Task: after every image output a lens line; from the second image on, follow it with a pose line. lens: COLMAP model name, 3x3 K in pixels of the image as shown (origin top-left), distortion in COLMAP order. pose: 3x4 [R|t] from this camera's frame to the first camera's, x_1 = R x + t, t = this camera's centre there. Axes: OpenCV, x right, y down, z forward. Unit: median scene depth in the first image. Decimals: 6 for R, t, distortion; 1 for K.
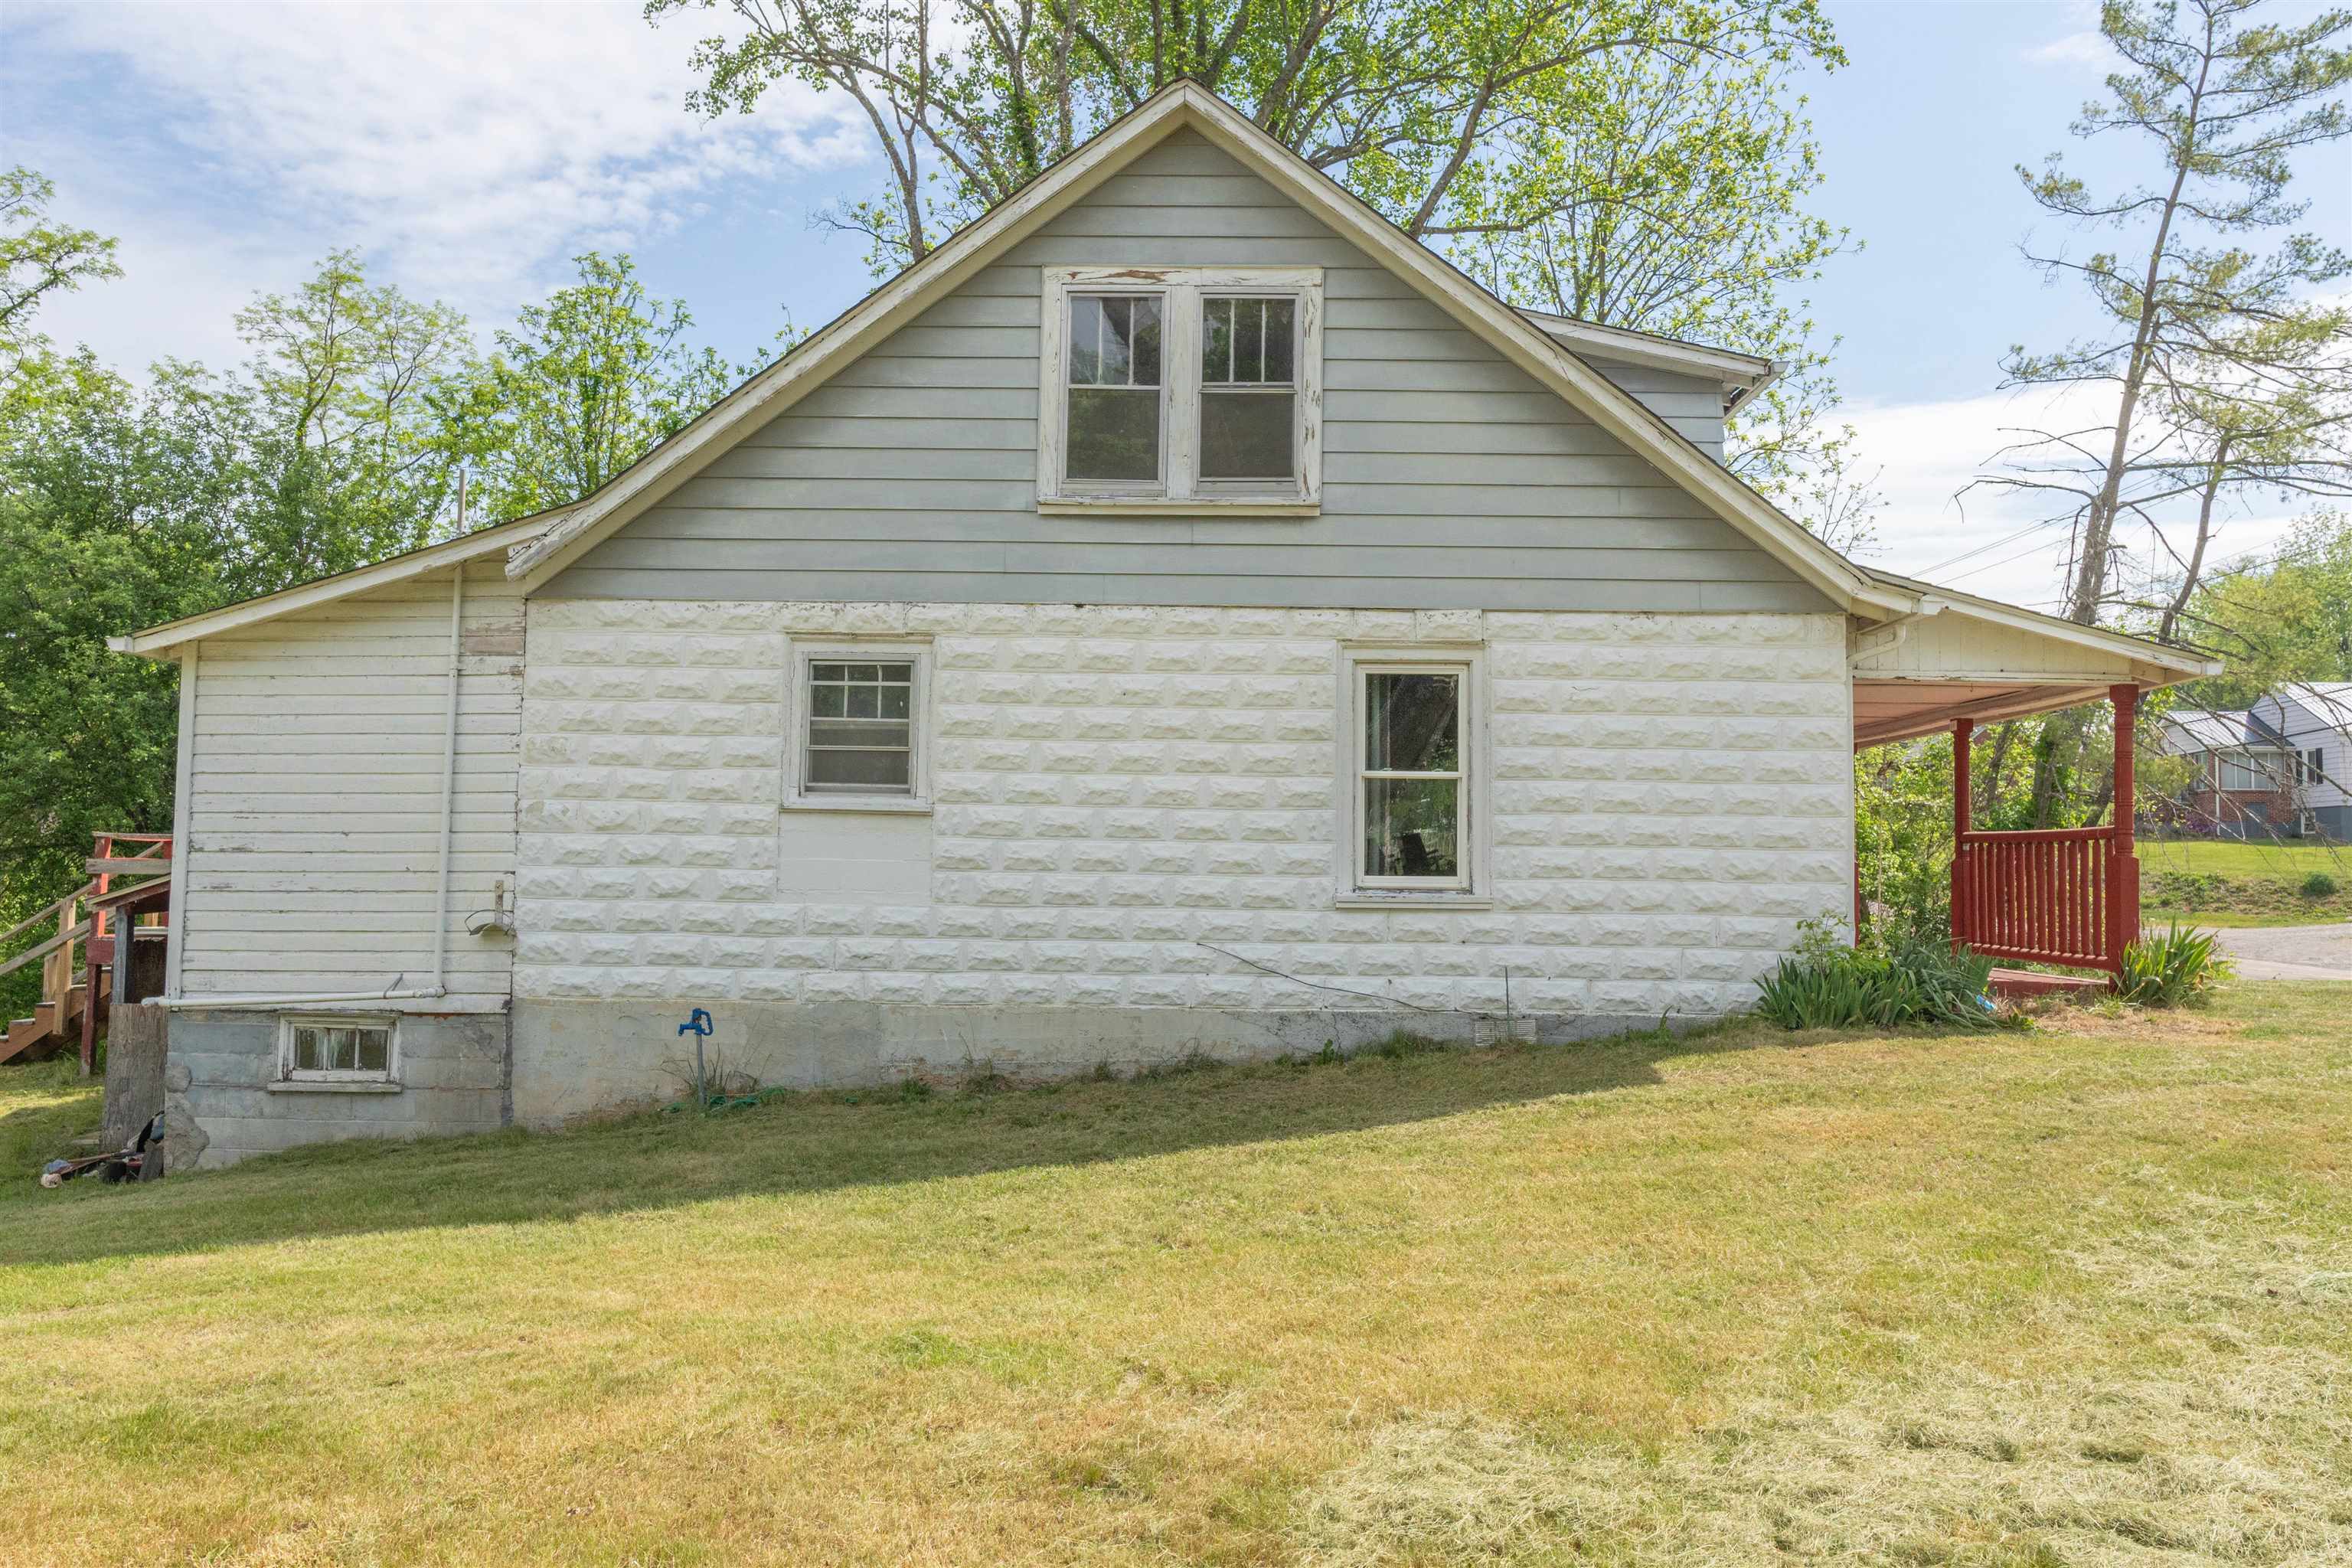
lens RADIAL K [[1662.4, 0, 1169.1], [0, 1662.4, 770.8], [0, 0, 1]] dist [-0.004222, -0.003745]
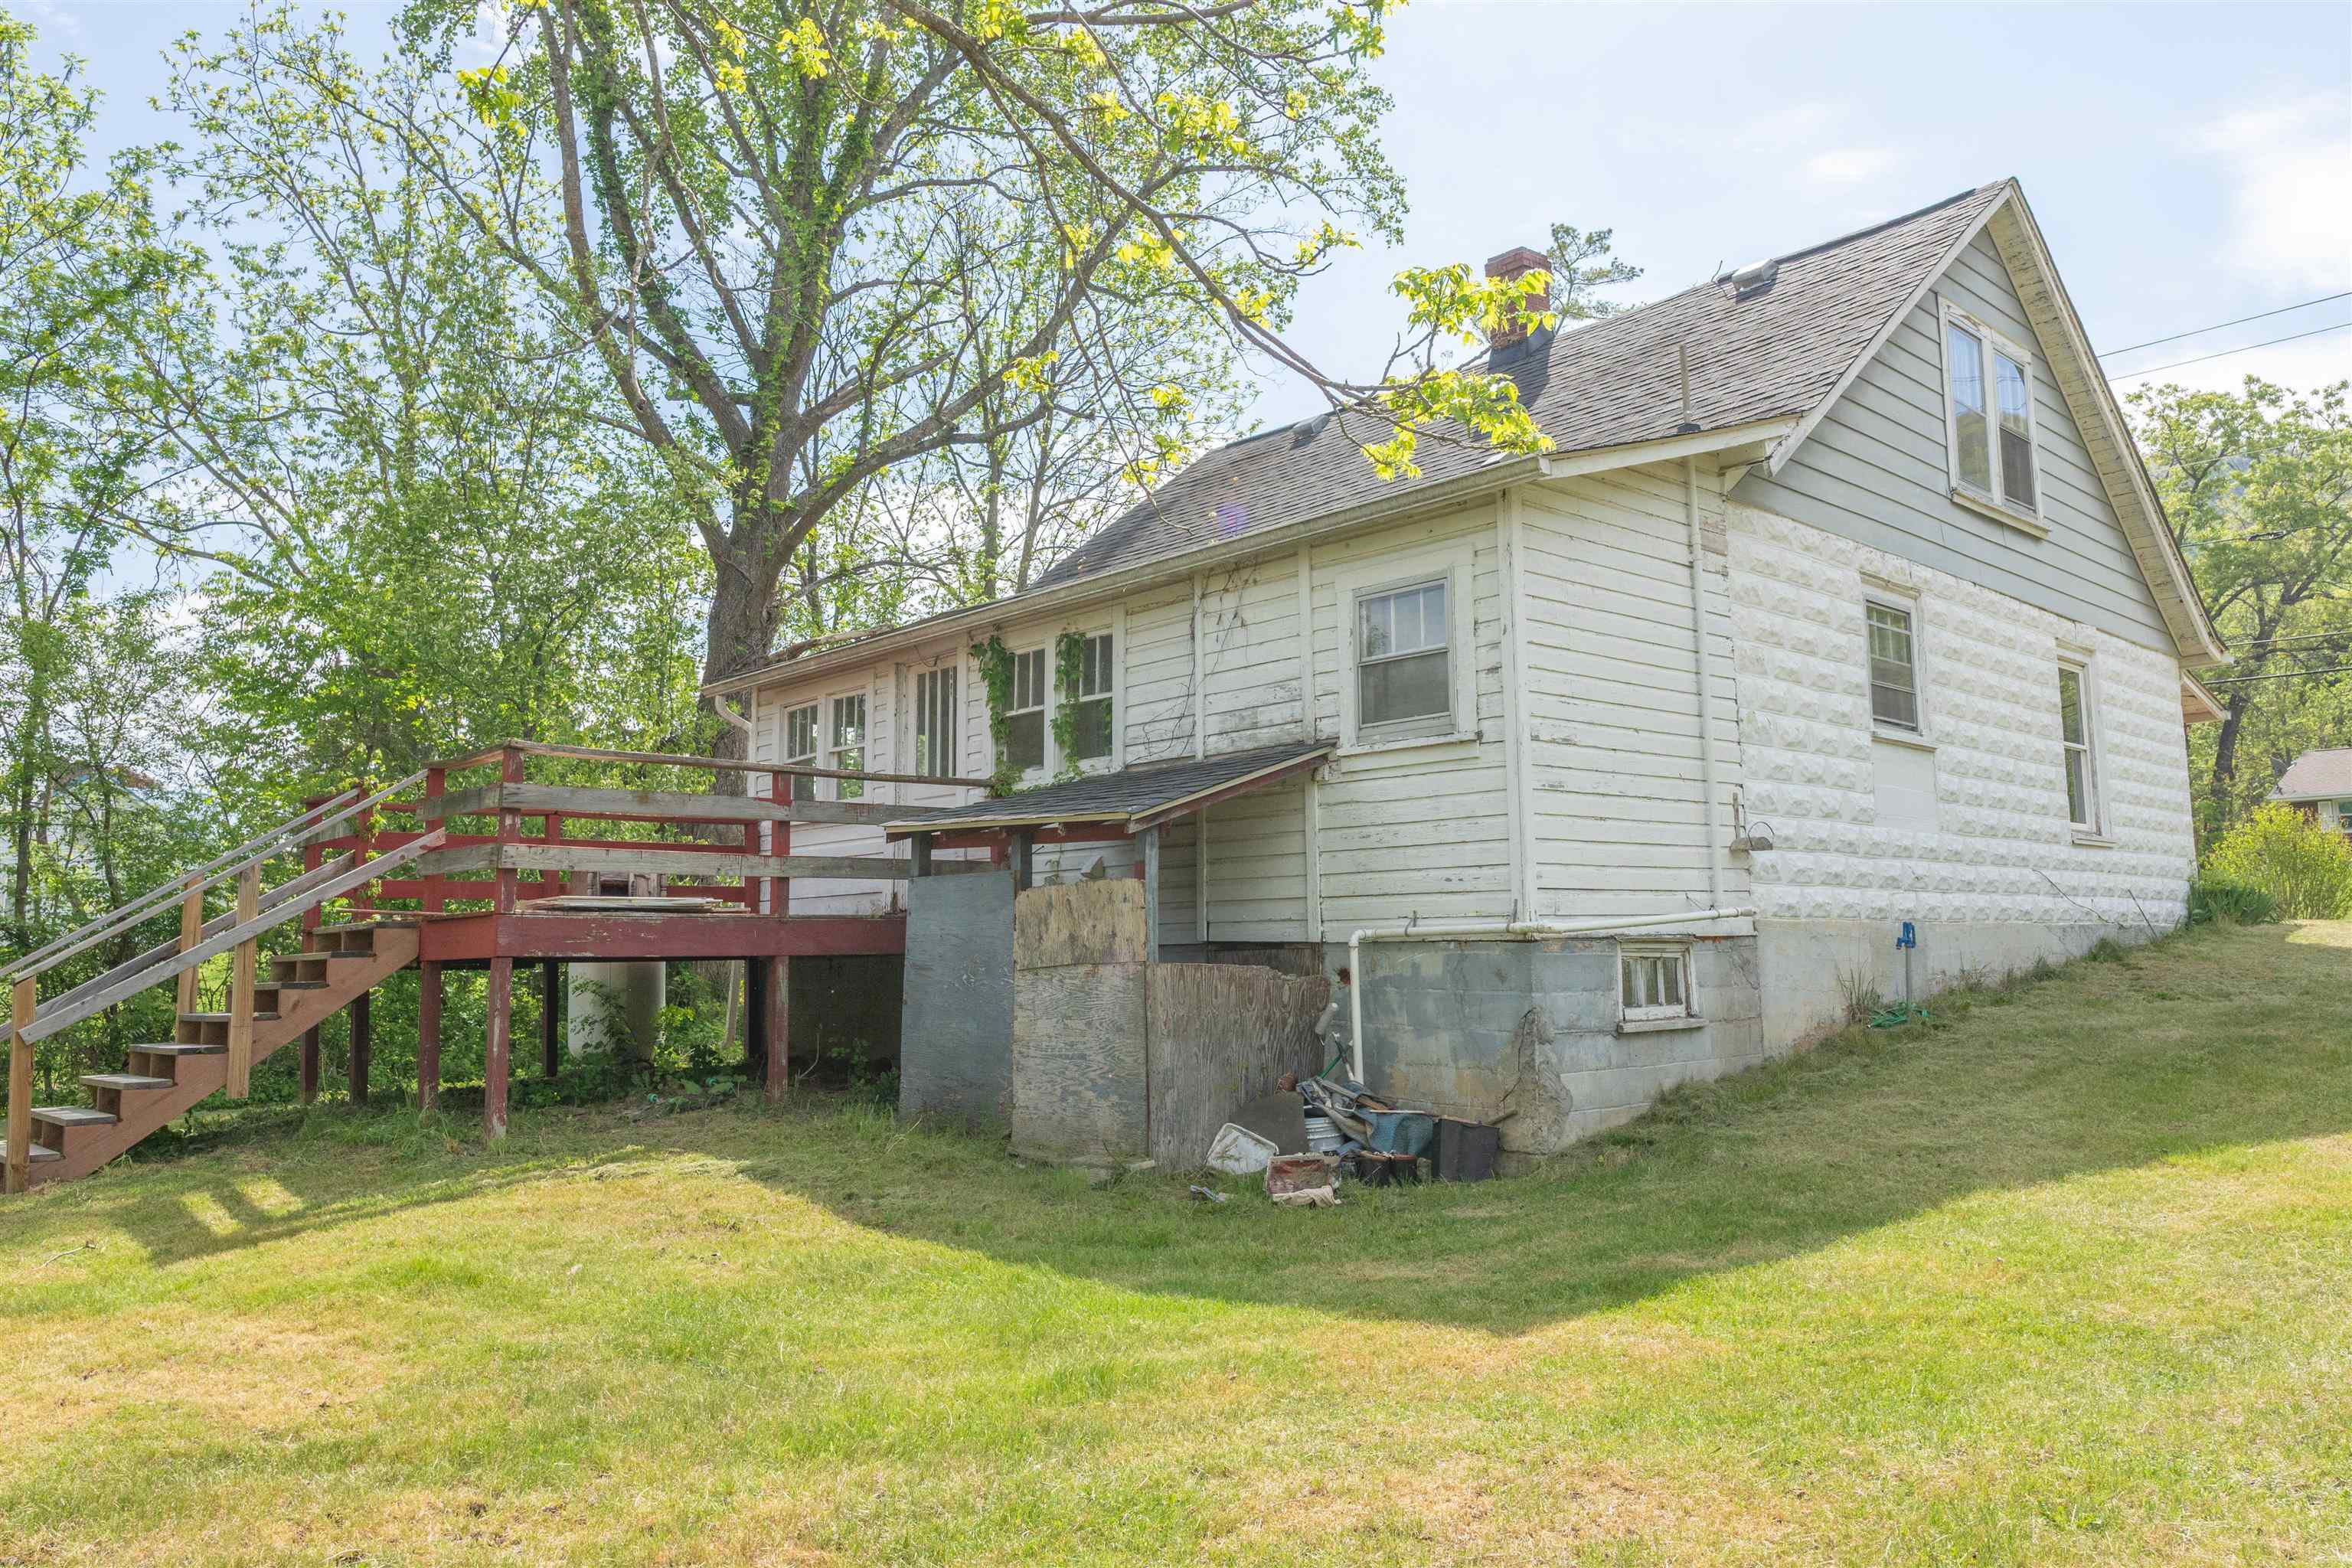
lens RADIAL K [[1662.4, 0, 1169.1], [0, 1662.4, 770.8], [0, 0, 1]] dist [-0.004222, -0.003745]
pose [[0.720283, 0.055652, 0.691444, -1.273524], [-0.016646, 0.997876, -0.062975, 0.117269], [-0.693481, 0.033850, 0.719680, 0.552716]]
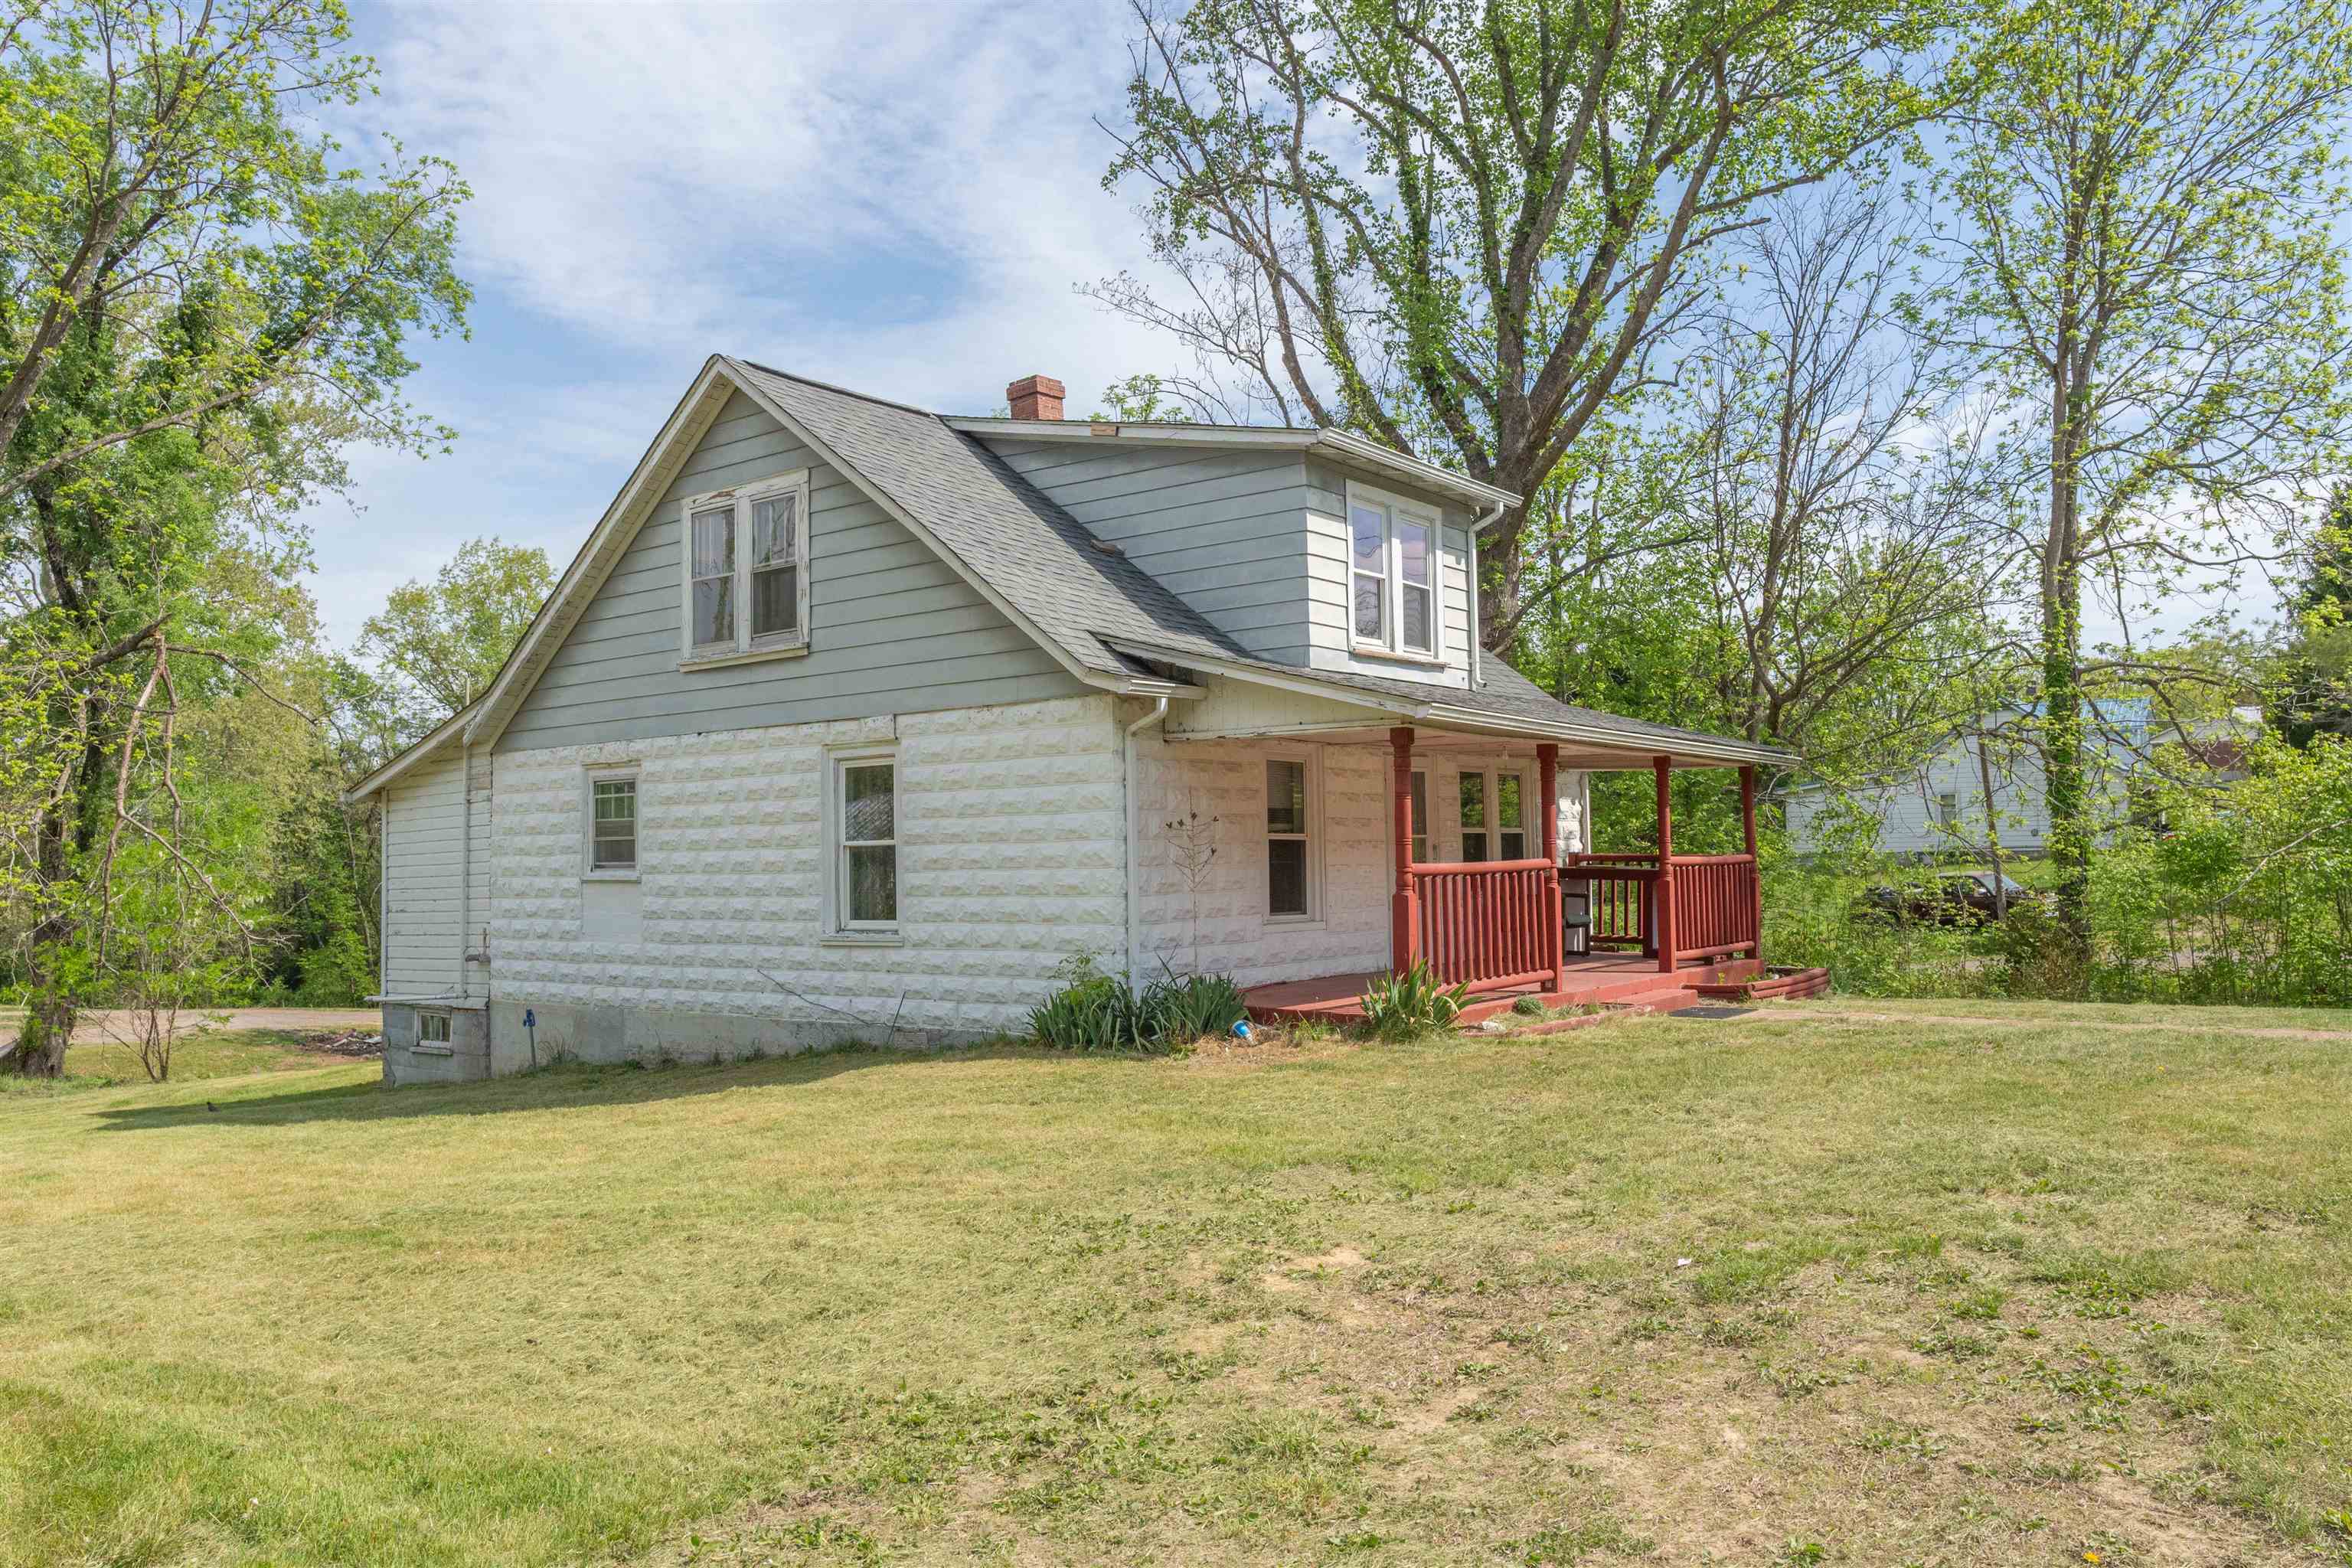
lens RADIAL K [[1662.4, 0, 1169.1], [0, 1662.4, 770.8], [0, 0, 1]] dist [-0.004222, -0.003745]
pose [[0.806766, -0.061562, -0.587655, 1.112015], [0.065148, 0.997762, -0.015084, -0.019482], [0.587268, -0.026115, 0.808971, 0.077681]]
